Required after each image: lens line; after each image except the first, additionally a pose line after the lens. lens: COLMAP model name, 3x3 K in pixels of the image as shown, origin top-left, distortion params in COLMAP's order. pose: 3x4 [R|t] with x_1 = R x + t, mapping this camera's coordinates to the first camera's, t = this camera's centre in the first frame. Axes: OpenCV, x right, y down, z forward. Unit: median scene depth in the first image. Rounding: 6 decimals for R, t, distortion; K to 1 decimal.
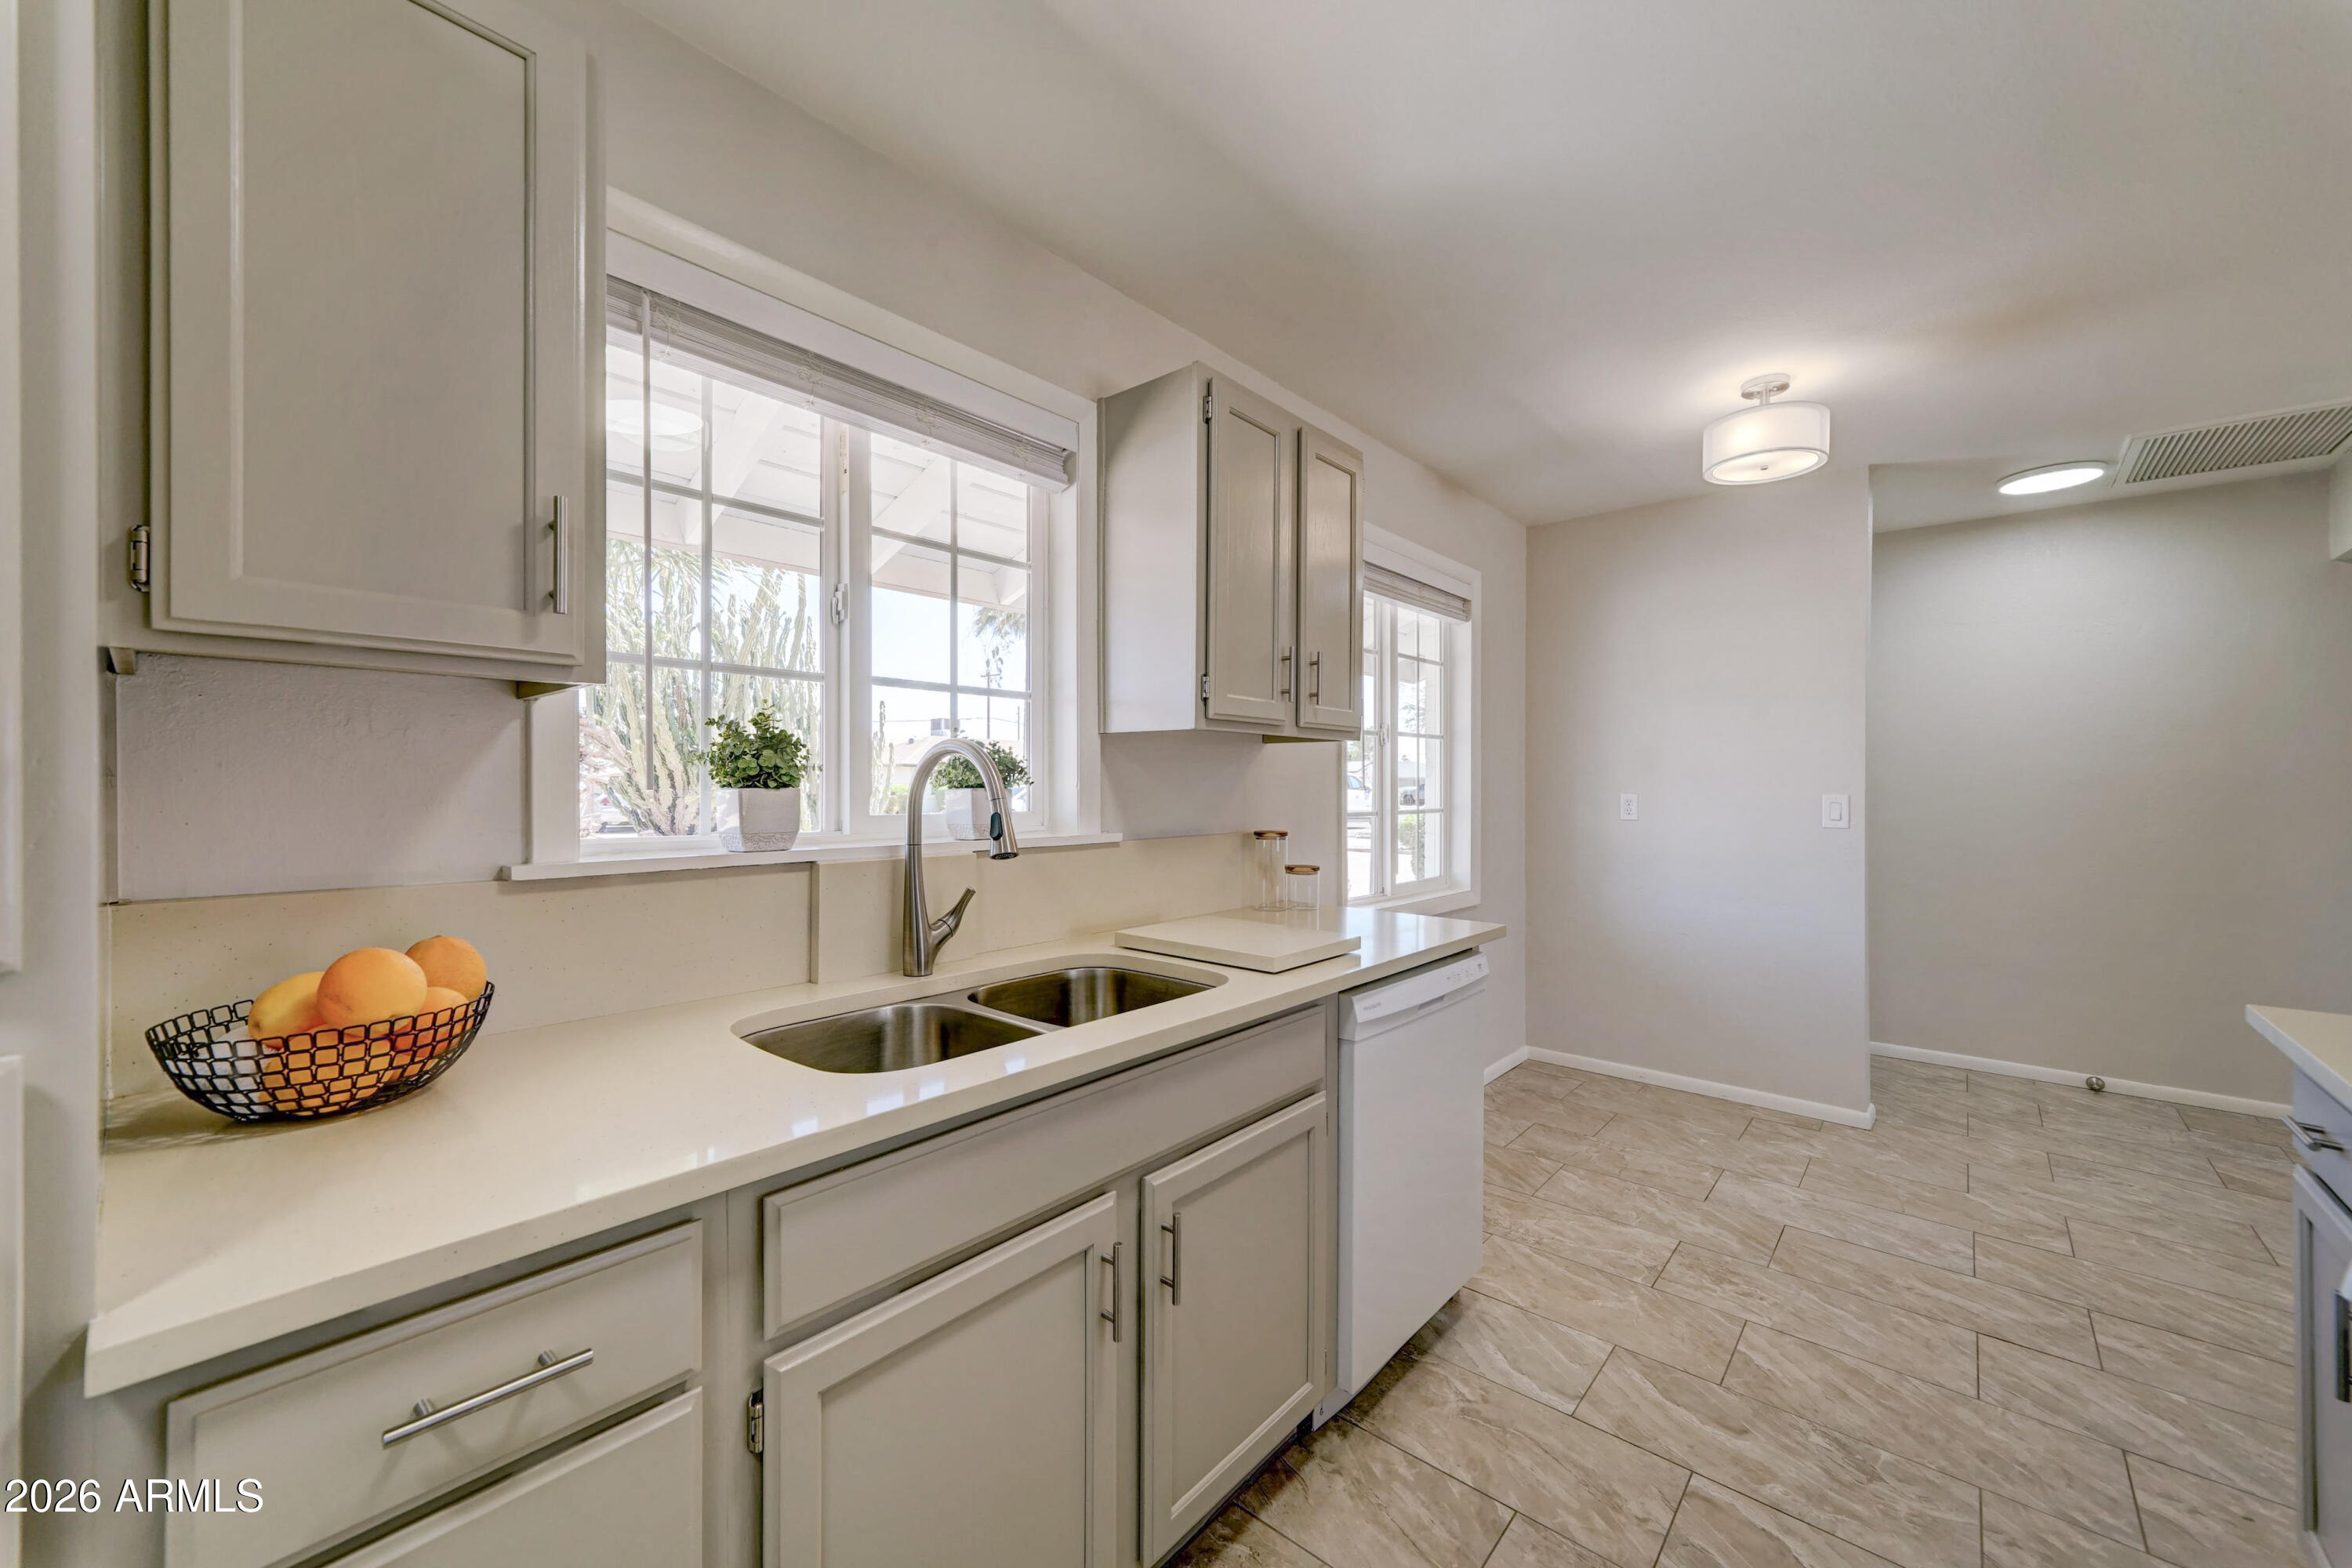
lens RADIAL K [[892.9, 0, 1176.6], [0, 892.9, 782.6], [0, 0, 1]] dist [-0.000381, 0.000740]
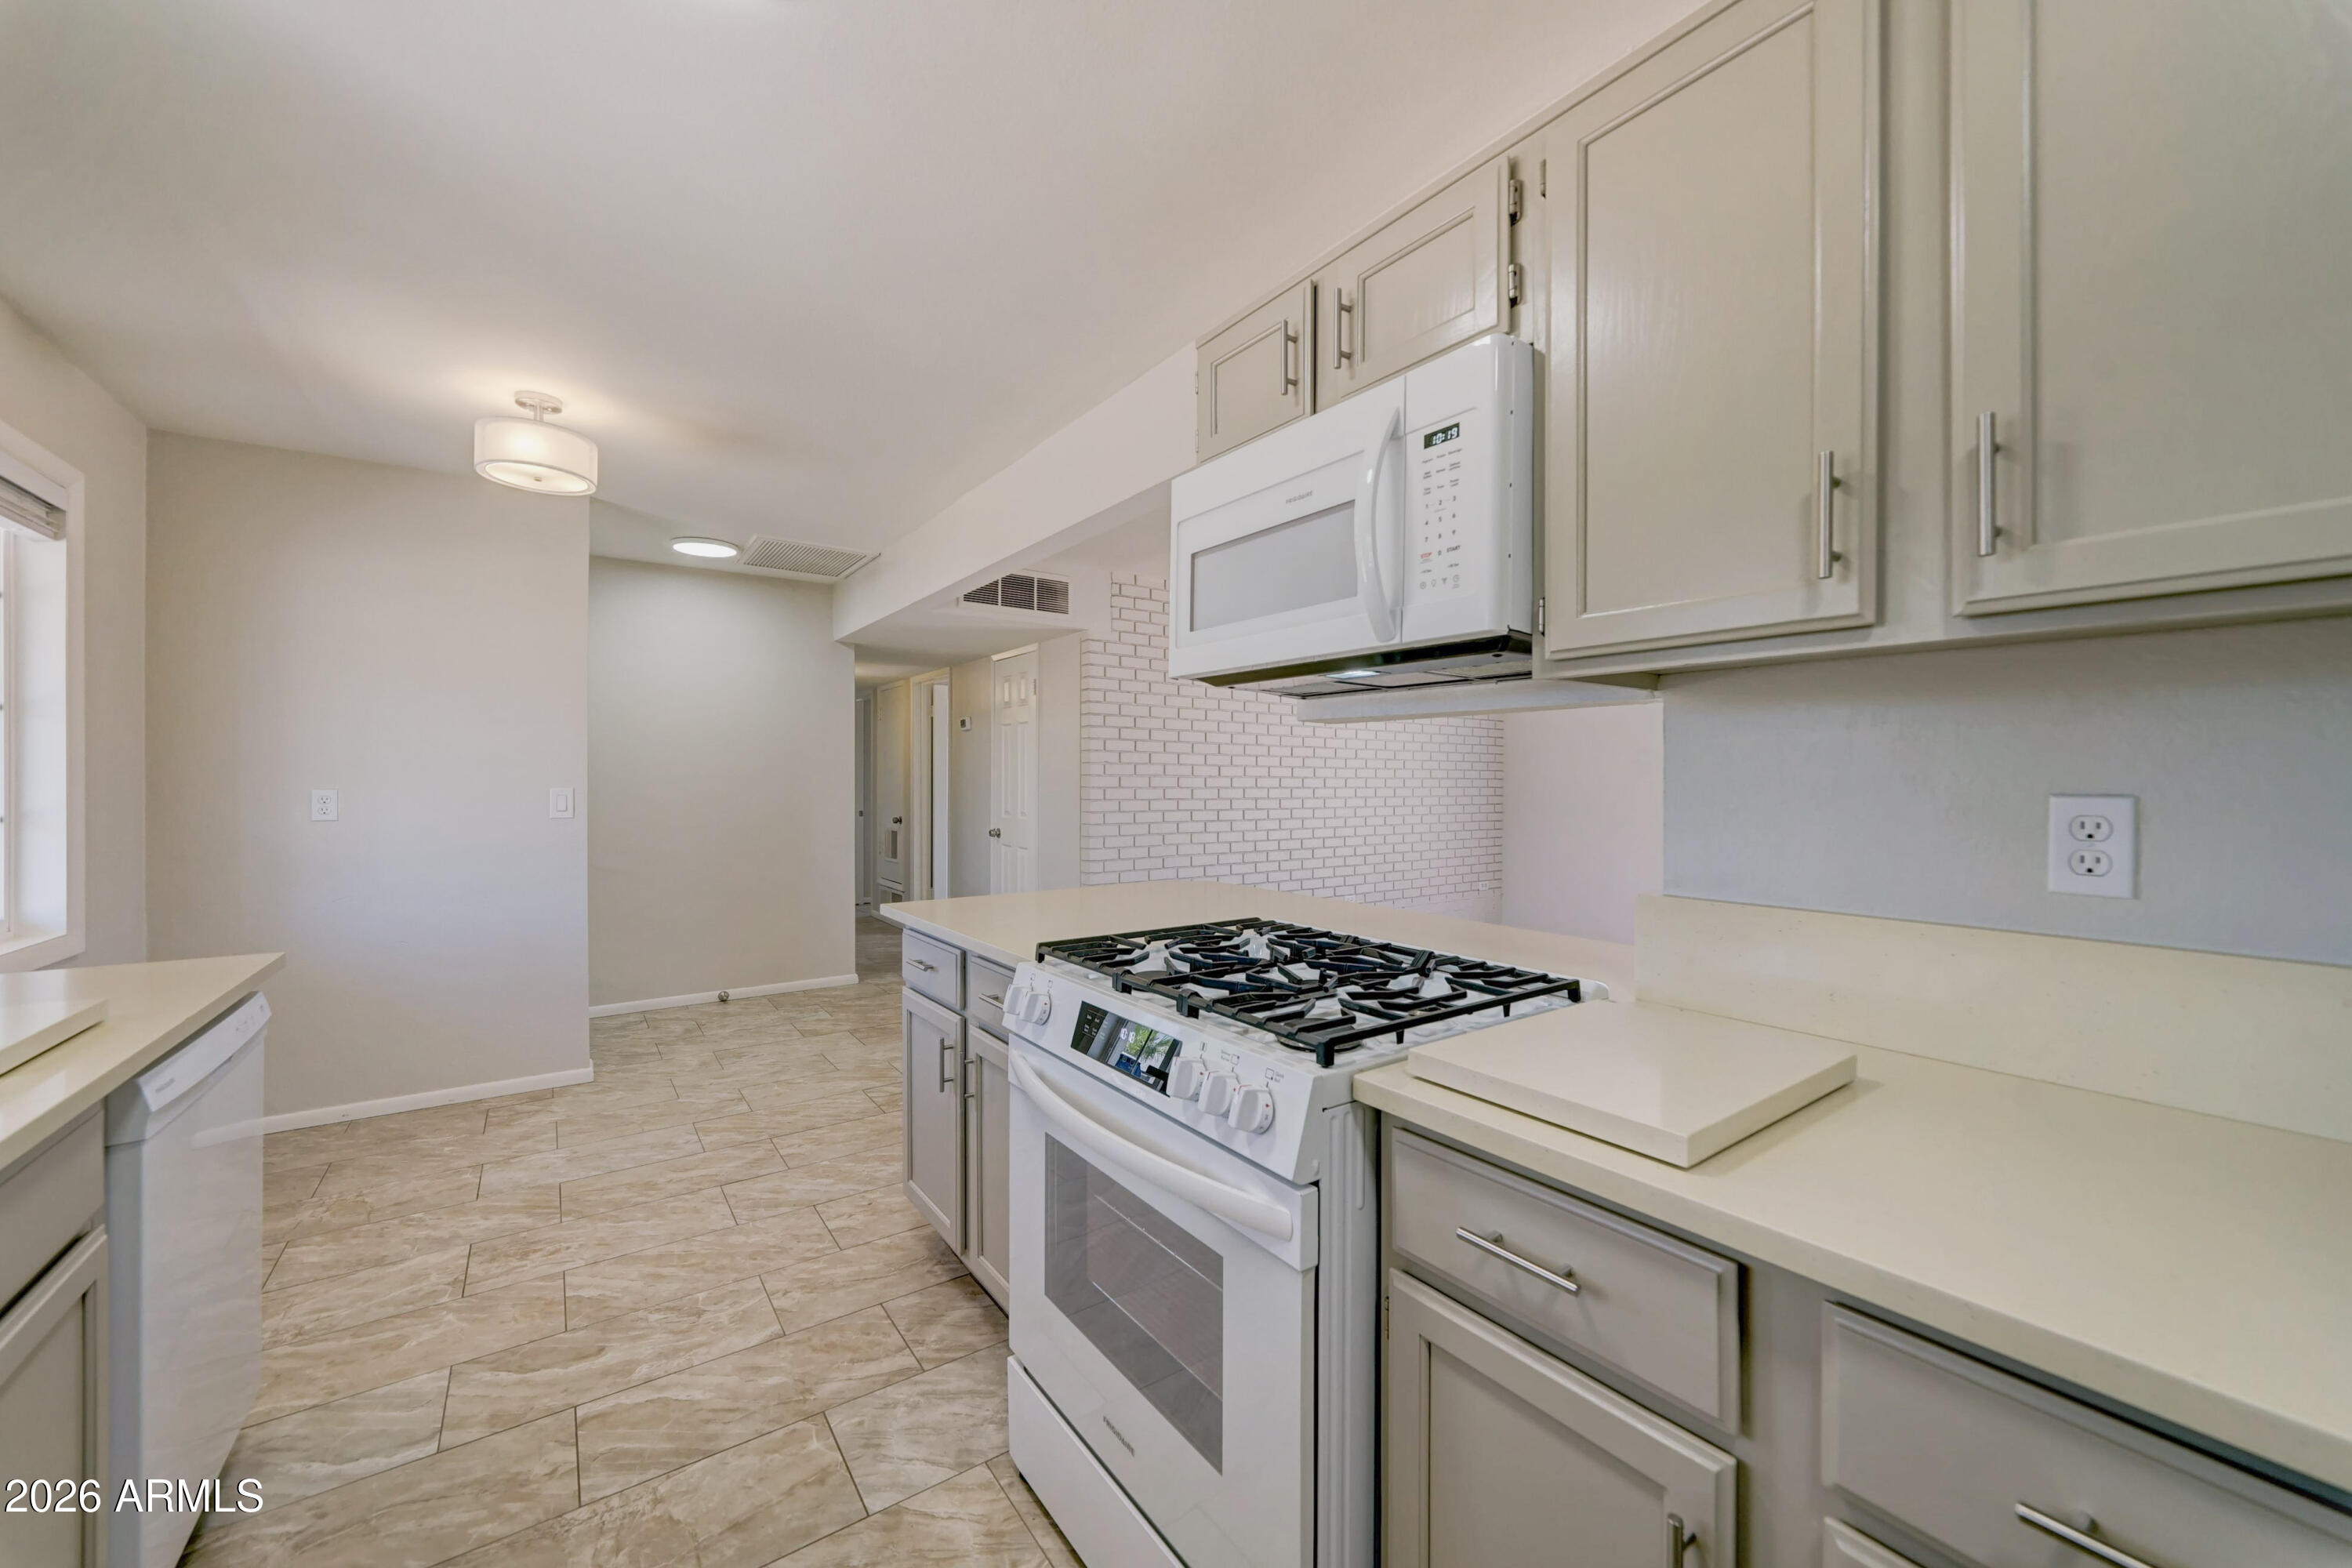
lens RADIAL K [[892.9, 0, 1171.9], [0, 892.9, 782.3], [0, 0, 1]] dist [-0.000381, 0.000740]
pose [[0.231259, -0.007380, 0.972864, -0.210970], [0.000146, 0.999971, 0.007551, -0.000945], [-0.972892, -0.001604, 0.231253, 0.025260]]
